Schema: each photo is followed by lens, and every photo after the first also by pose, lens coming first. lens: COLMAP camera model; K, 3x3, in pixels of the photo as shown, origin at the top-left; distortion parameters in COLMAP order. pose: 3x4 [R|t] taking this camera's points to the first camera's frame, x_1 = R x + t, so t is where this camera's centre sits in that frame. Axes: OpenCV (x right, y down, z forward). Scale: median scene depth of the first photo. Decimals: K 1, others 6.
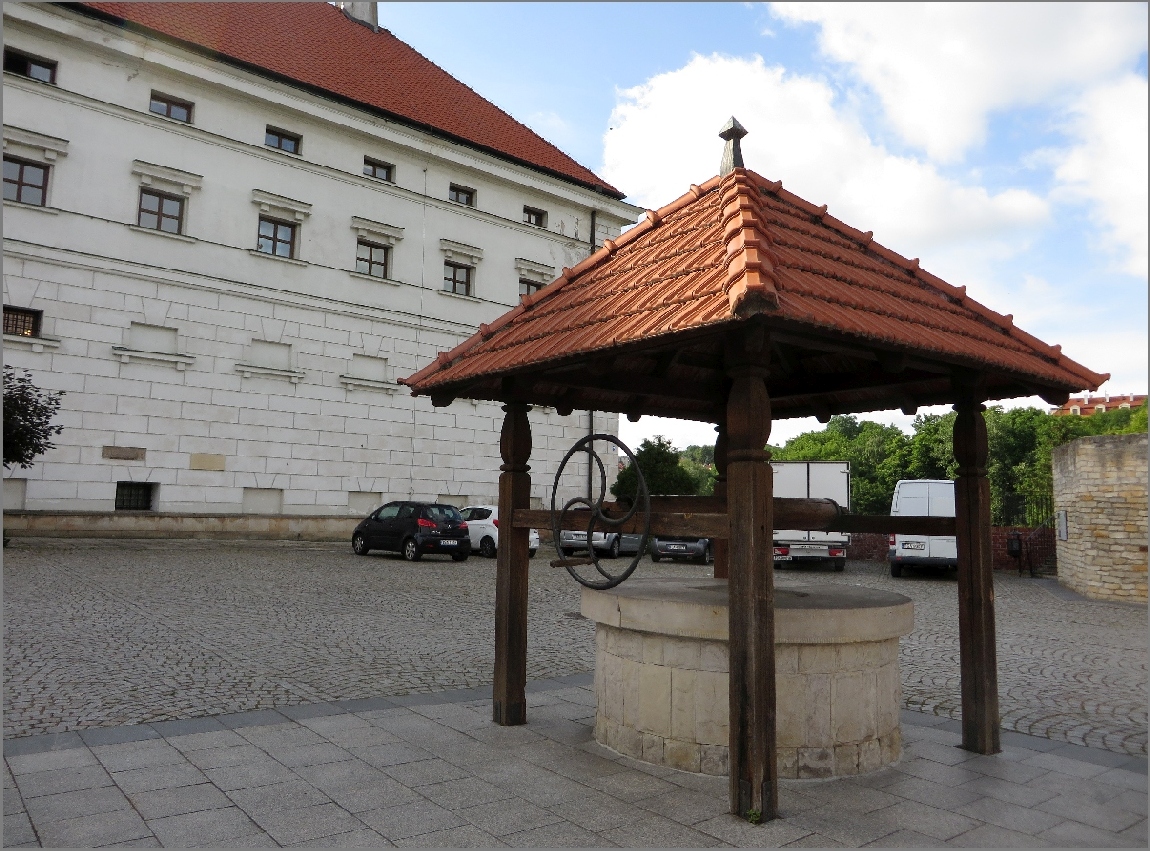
lens RADIAL K [[946.8, 0, 577.1], [0, 946.8, 416.2], [0, 0, 1]] dist [0.000419, 0.000023]
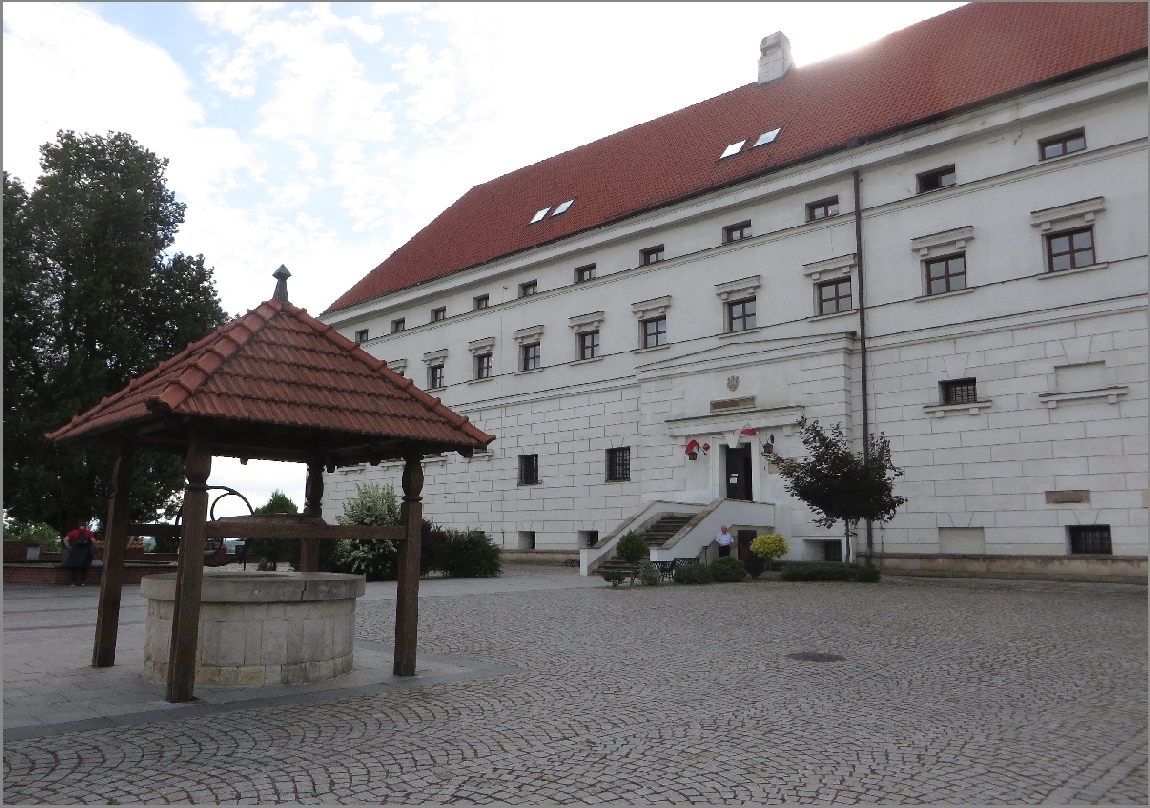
lens RADIAL K [[888.5, 0, 576.5], [0, 888.5, 411.2], [0, 0, 1]] dist [0.027273, 0.001917]
pose [[0.081240, -0.170483, -0.982006, 0.432408], [0.102733, 0.981447, -0.161887, 0.051155], [0.991386, -0.087732, 0.097247, 0.403779]]
